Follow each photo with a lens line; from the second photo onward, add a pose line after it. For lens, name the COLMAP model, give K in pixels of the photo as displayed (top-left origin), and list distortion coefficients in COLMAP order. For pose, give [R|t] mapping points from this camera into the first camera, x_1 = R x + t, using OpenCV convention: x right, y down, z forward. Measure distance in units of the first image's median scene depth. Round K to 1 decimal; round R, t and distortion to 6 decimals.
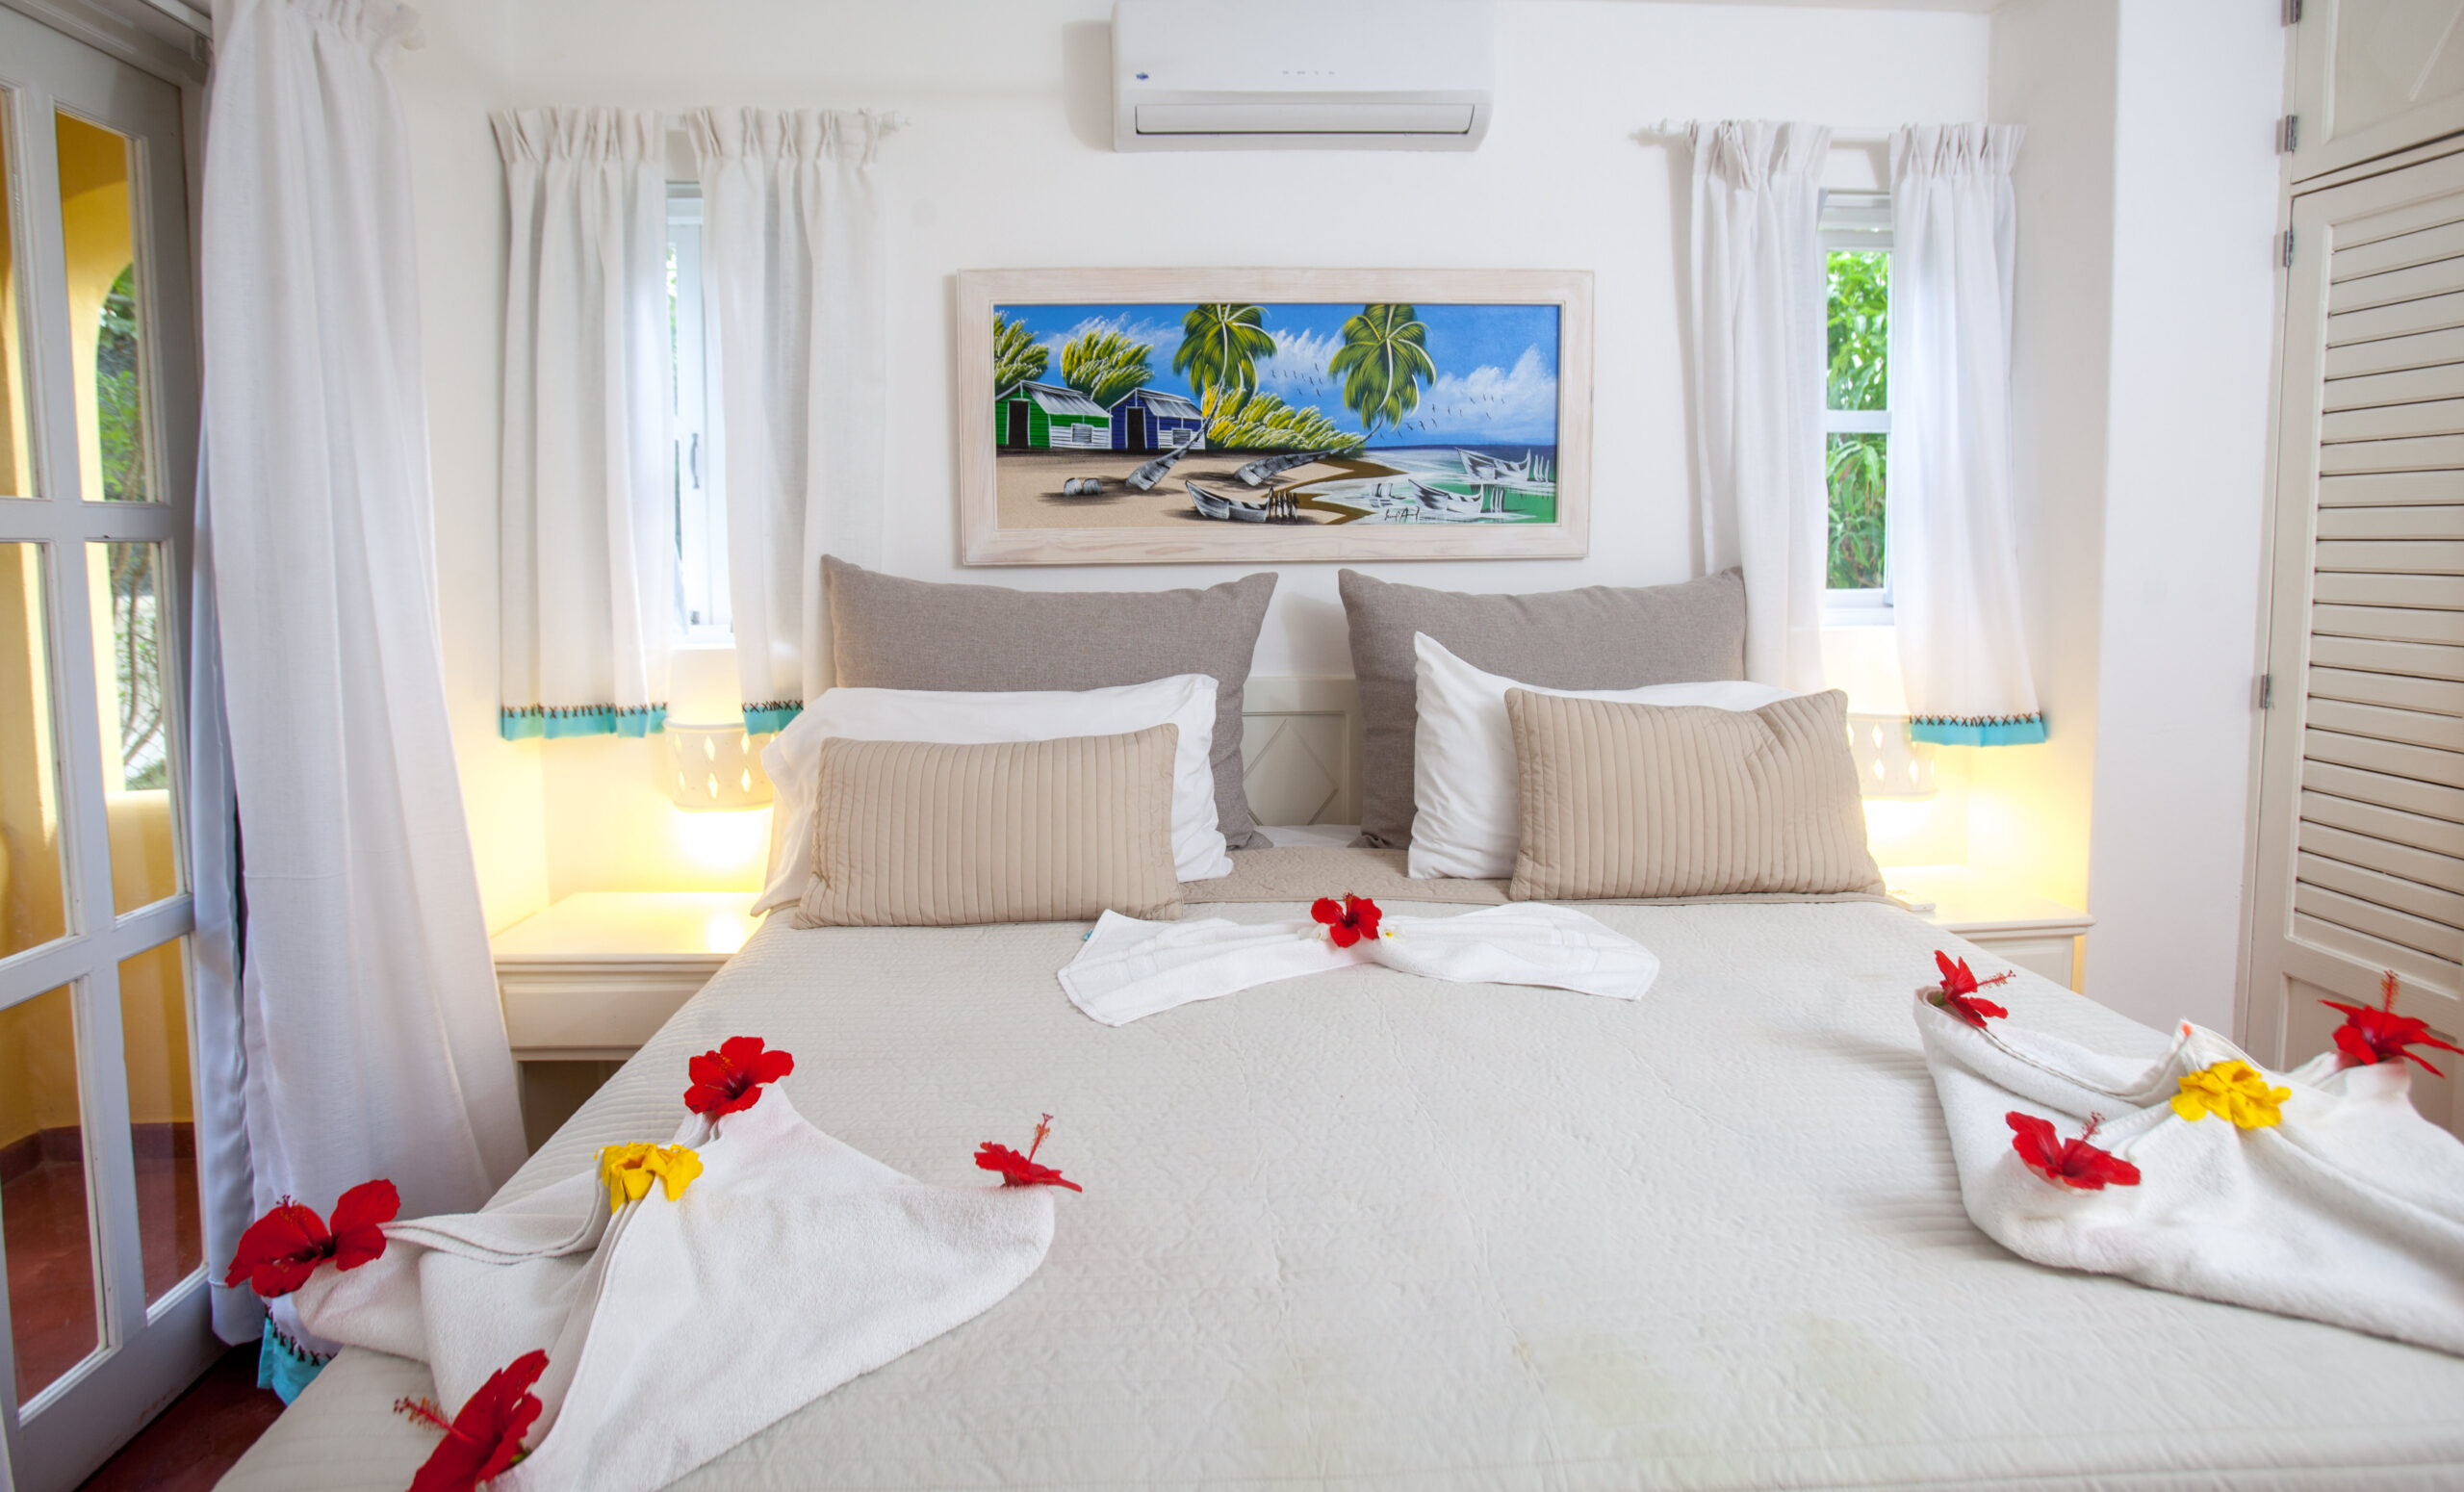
lens RADIAL K [[1302.9, 0, 1200.9], [0, 1302.9, 618.4], [0, 0, 1]] dist [-0.033337, 0.008855]
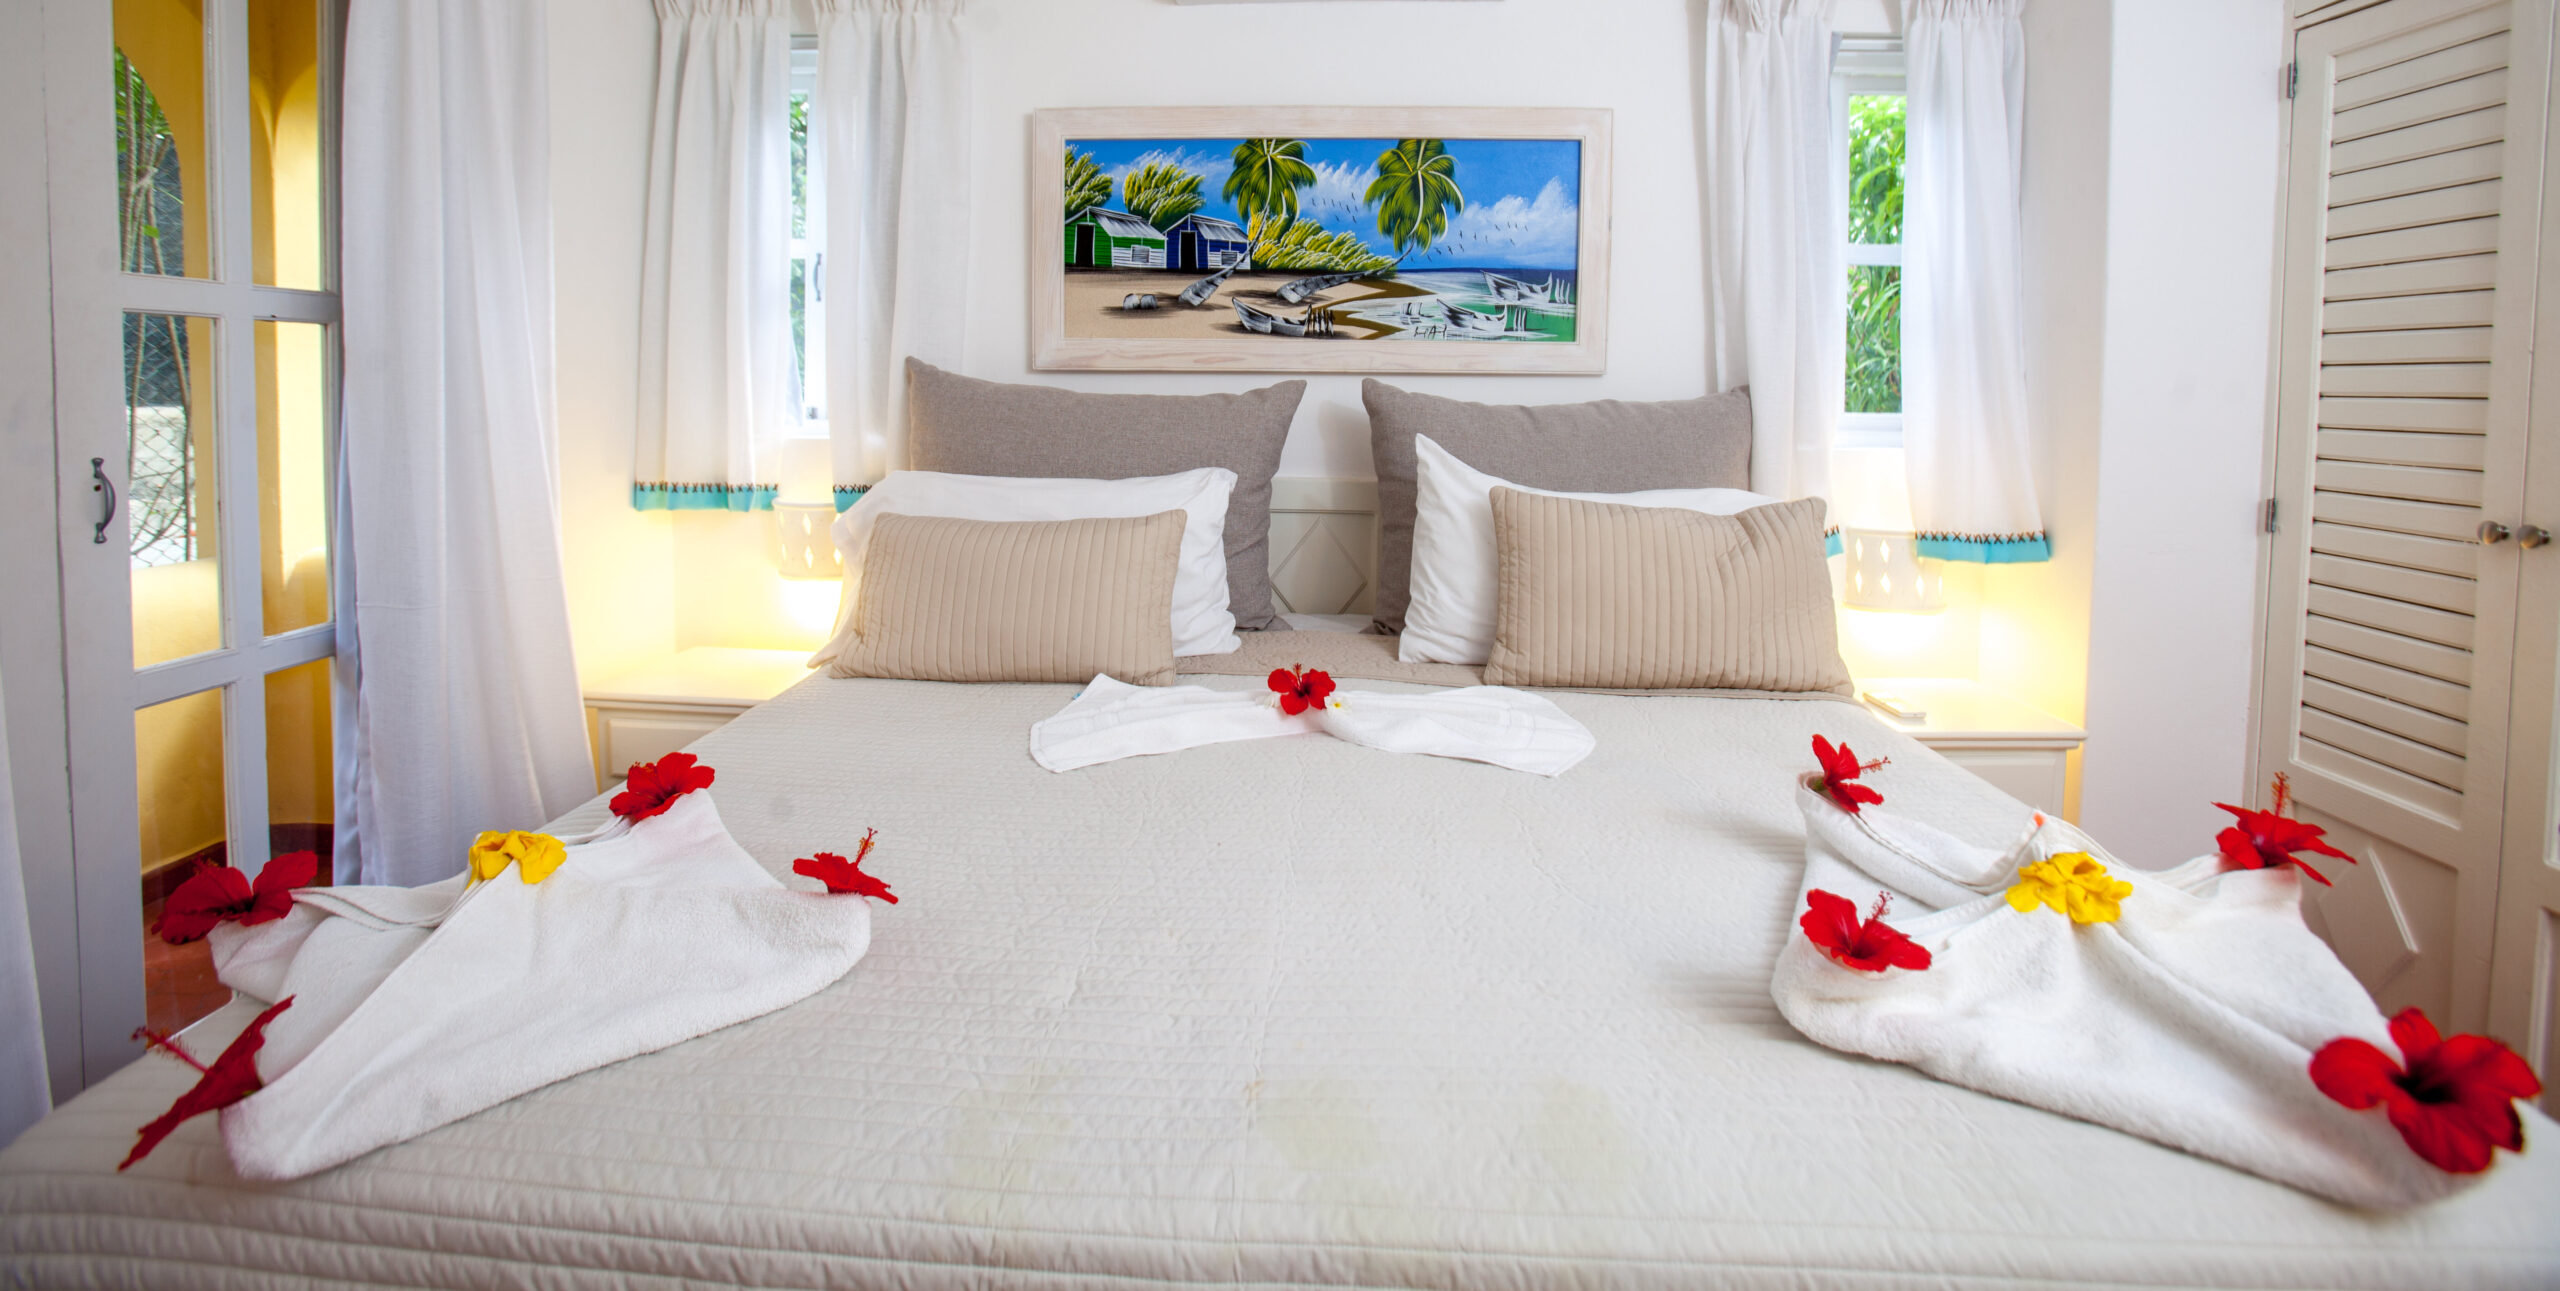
lens RADIAL K [[1144.6, 0, 1261.3], [0, 1144.6, 419.0], [0, 0, 1]] dist [-0.035505, 0.005530]
pose [[0.994724, 0.023646, -0.099822, 0.113570], [-0.026658, 0.999225, -0.028950, 0.025273], [0.099060, 0.031458, 0.994584, 0.037387]]
